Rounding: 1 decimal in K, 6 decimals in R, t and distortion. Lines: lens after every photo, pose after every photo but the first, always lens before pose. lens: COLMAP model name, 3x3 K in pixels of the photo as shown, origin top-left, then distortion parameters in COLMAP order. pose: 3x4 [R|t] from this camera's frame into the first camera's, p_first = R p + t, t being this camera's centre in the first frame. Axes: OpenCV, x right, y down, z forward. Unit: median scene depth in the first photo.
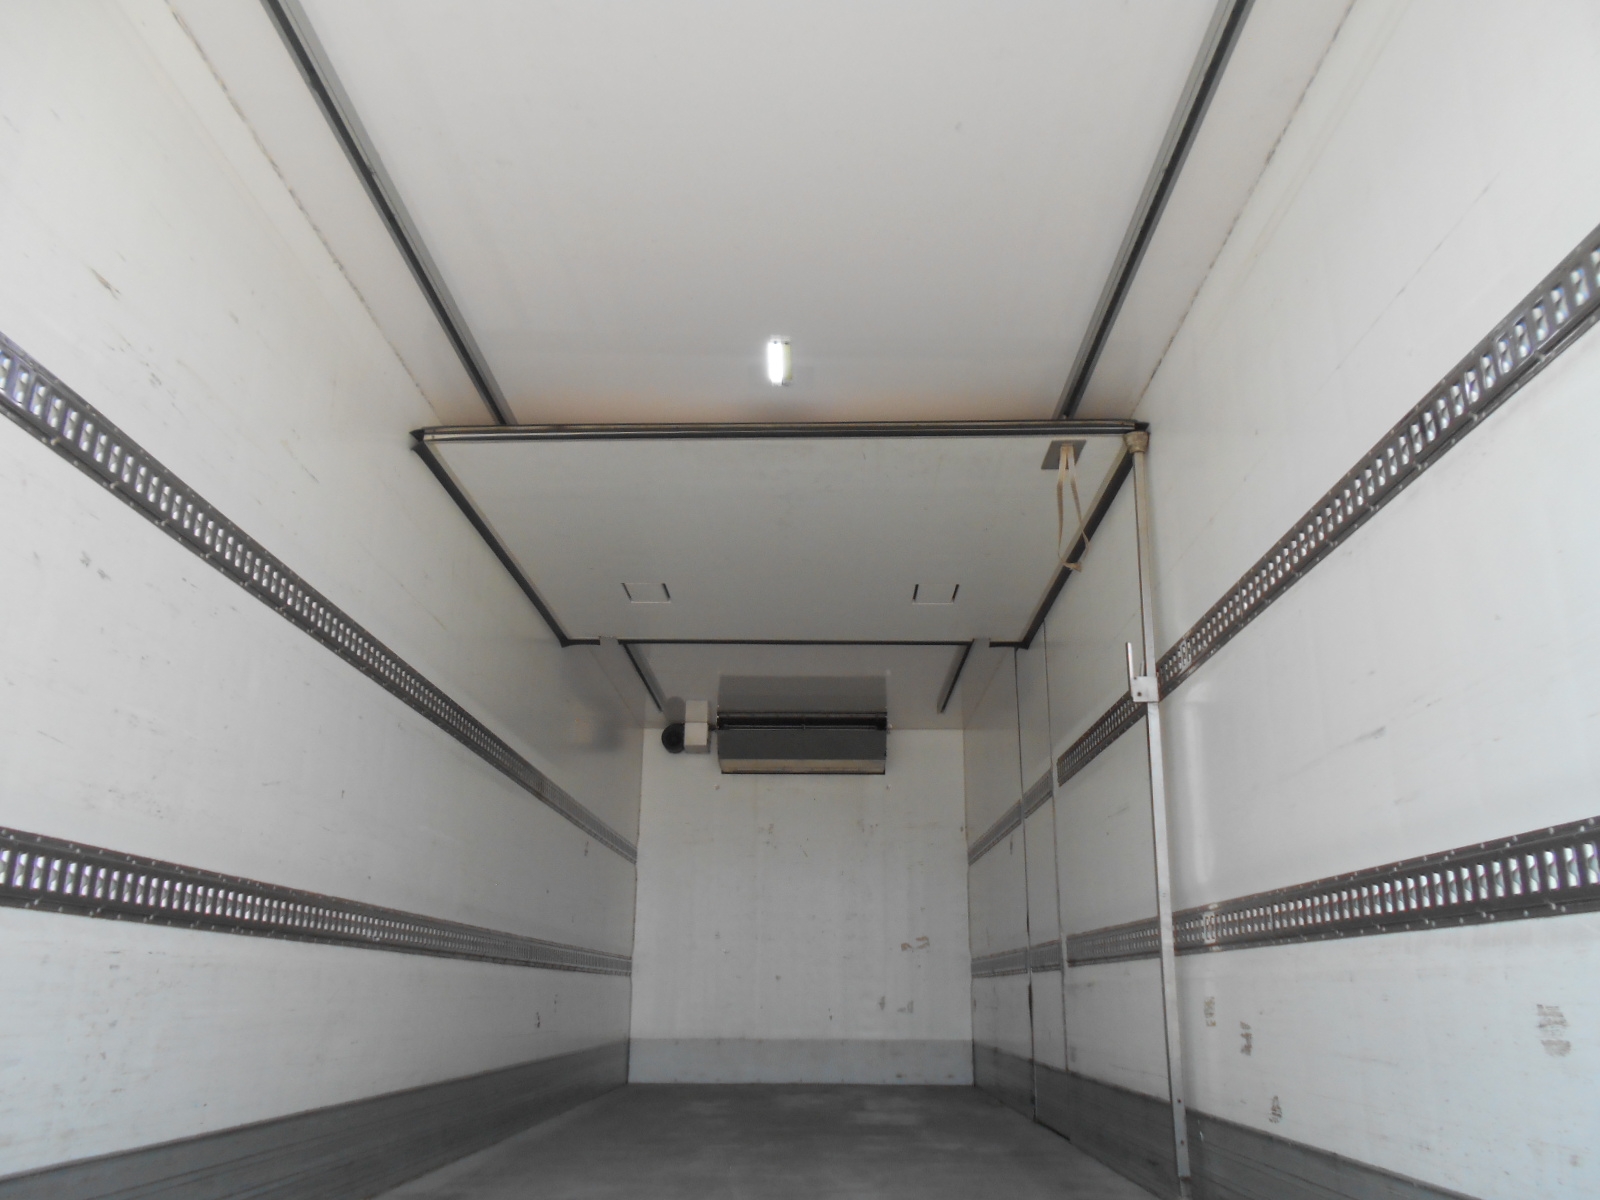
lens RADIAL K [[1288.0, 0, 798.8], [0, 1288.0, 618.7], [0, 0, 1]] dist [-0.042825, 0.090665]
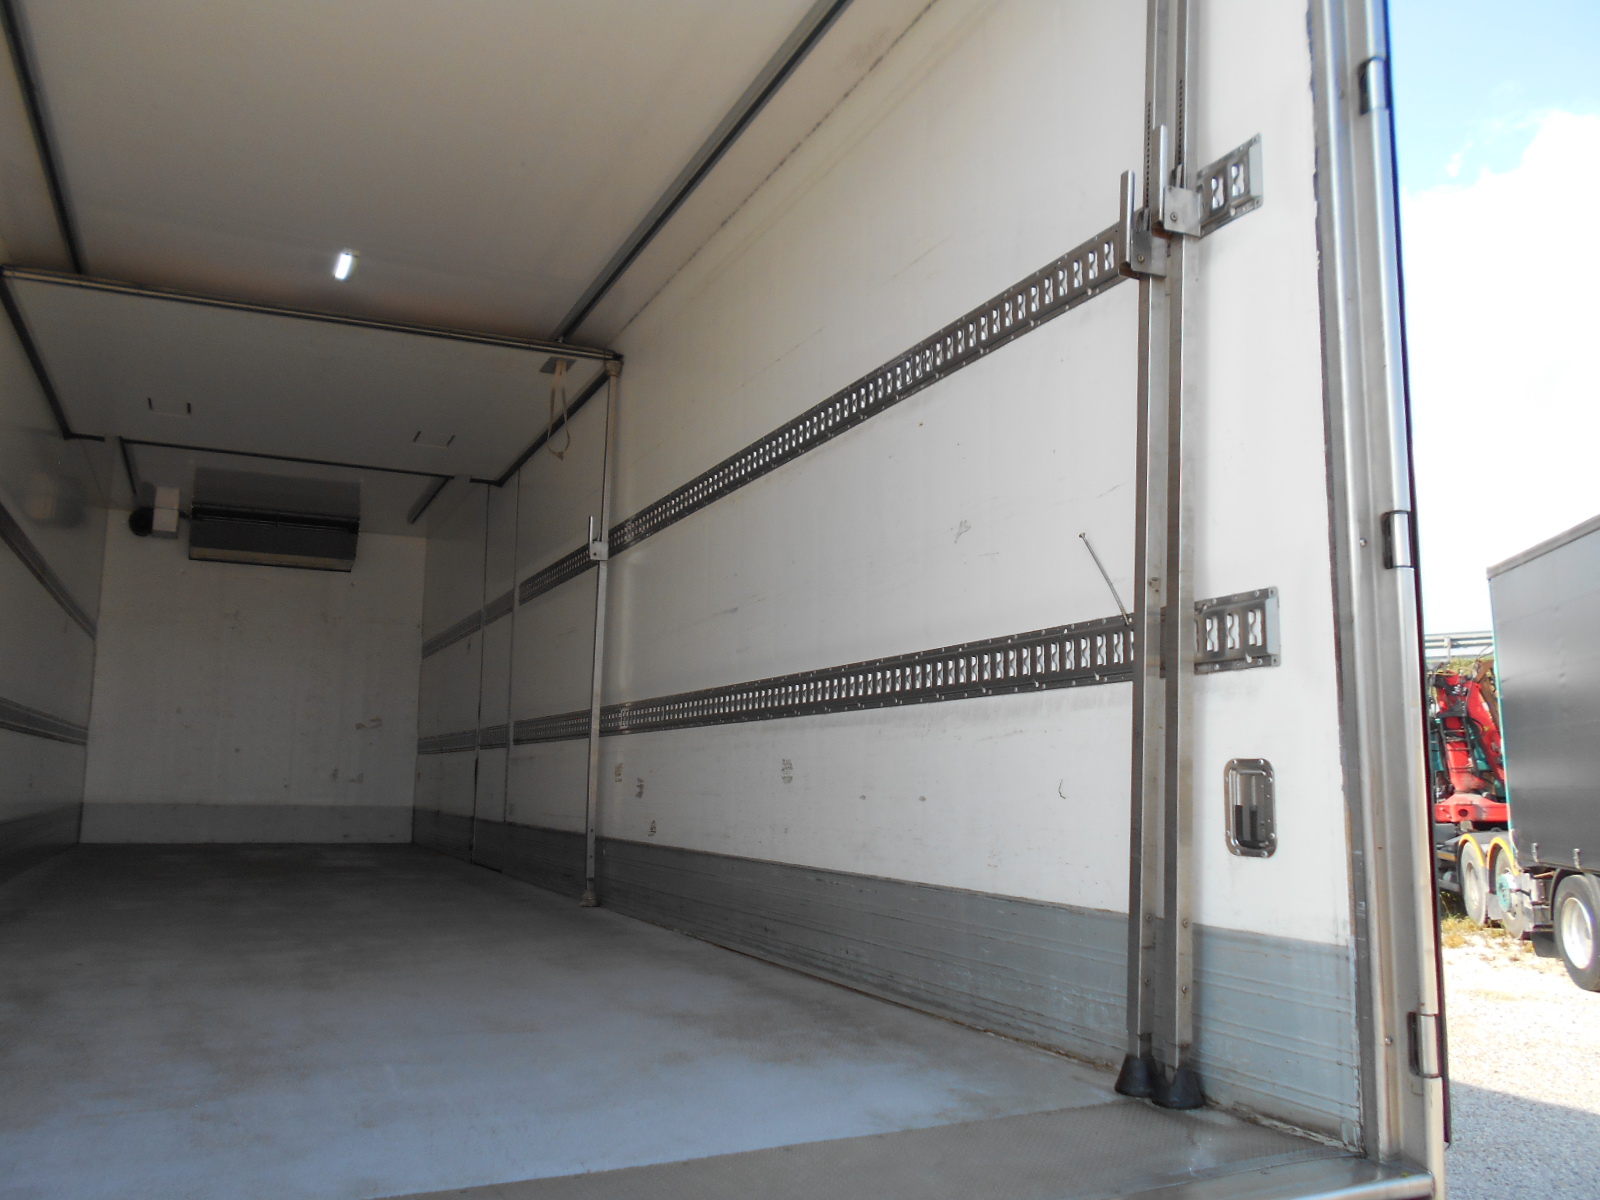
lens RADIAL K [[1288.0, 0, 798.8], [0, 1288.0, 618.7], [0, 0, 1]] dist [-0.042825, 0.090665]
pose [[0.903593, 0.065876, 0.423297, -0.076907], [-0.132566, 0.982604, 0.130063, -0.052519], [-0.407365, -0.173639, 0.896606, -0.225296]]
